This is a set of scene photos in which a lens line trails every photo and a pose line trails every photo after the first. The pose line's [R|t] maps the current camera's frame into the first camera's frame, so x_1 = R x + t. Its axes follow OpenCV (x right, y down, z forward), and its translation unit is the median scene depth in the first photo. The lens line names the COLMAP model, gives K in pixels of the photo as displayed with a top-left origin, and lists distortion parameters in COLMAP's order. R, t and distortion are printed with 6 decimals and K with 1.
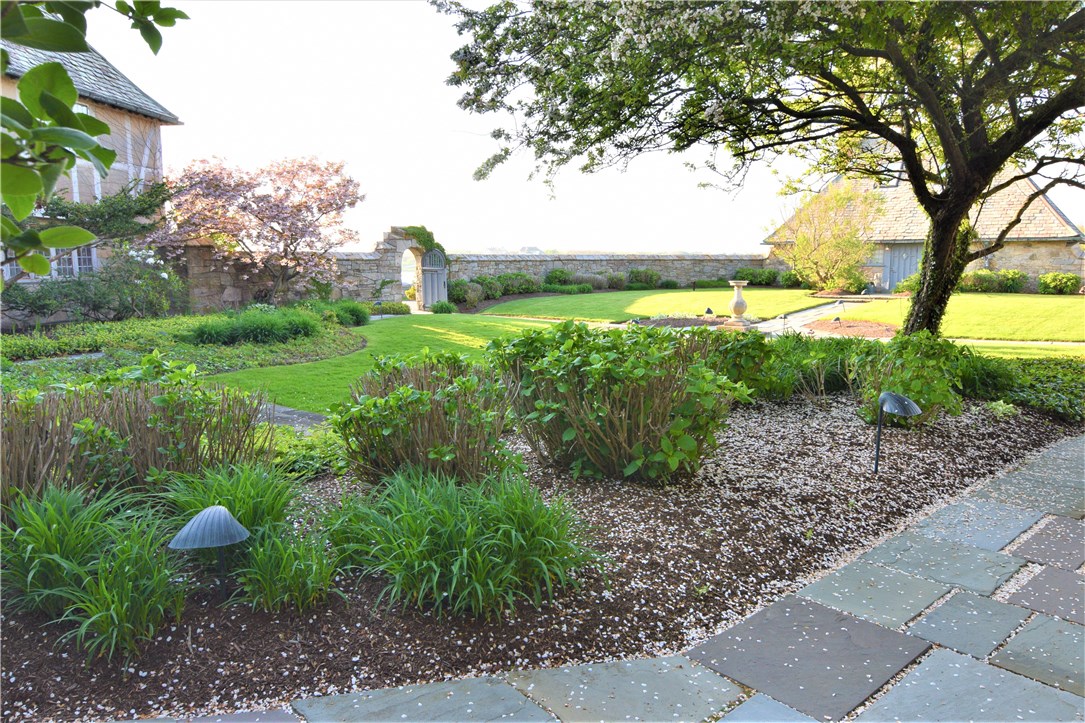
lens RADIAL K [[745.2, 0, 542.4], [0, 745.2, 362.8], [0, 0, 1]] dist [0.004623, -0.002851]
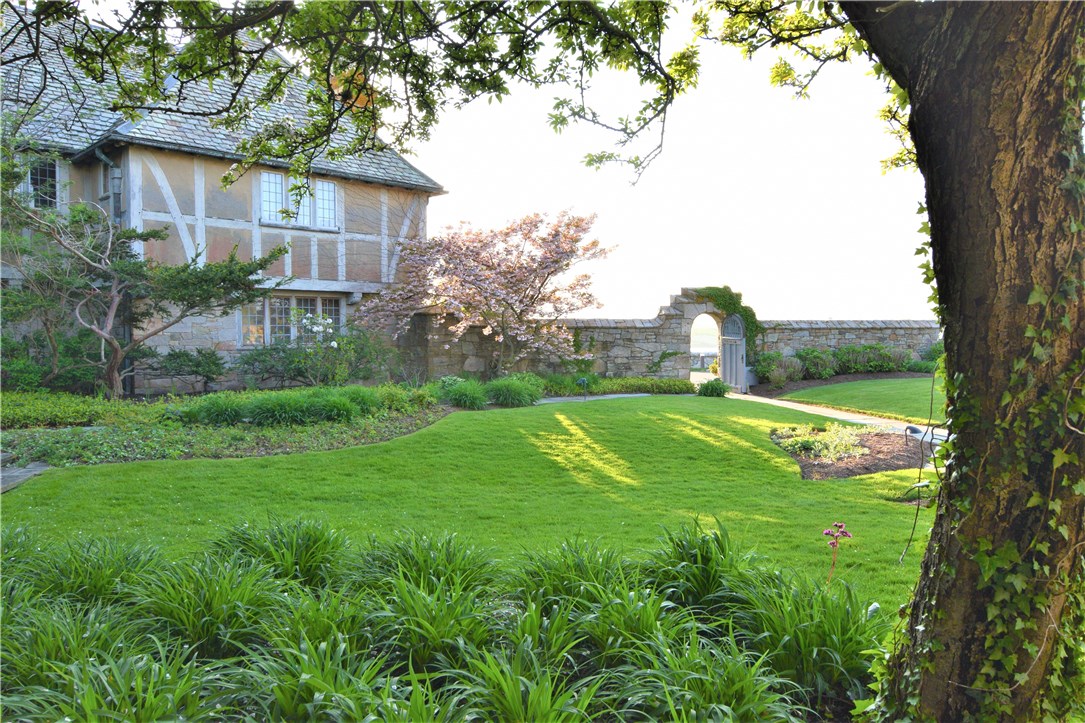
lens RADIAL K [[745.2, 0, 542.5], [0, 745.2, 358.2], [0, 0, 1]] dist [0.004623, -0.002851]
pose [[0.791152, 0.022731, -0.611197, 0.188528], [-0.081905, 0.994246, -0.069043, -0.034481], [0.606111, 0.104683, 0.788461, 0.257697]]
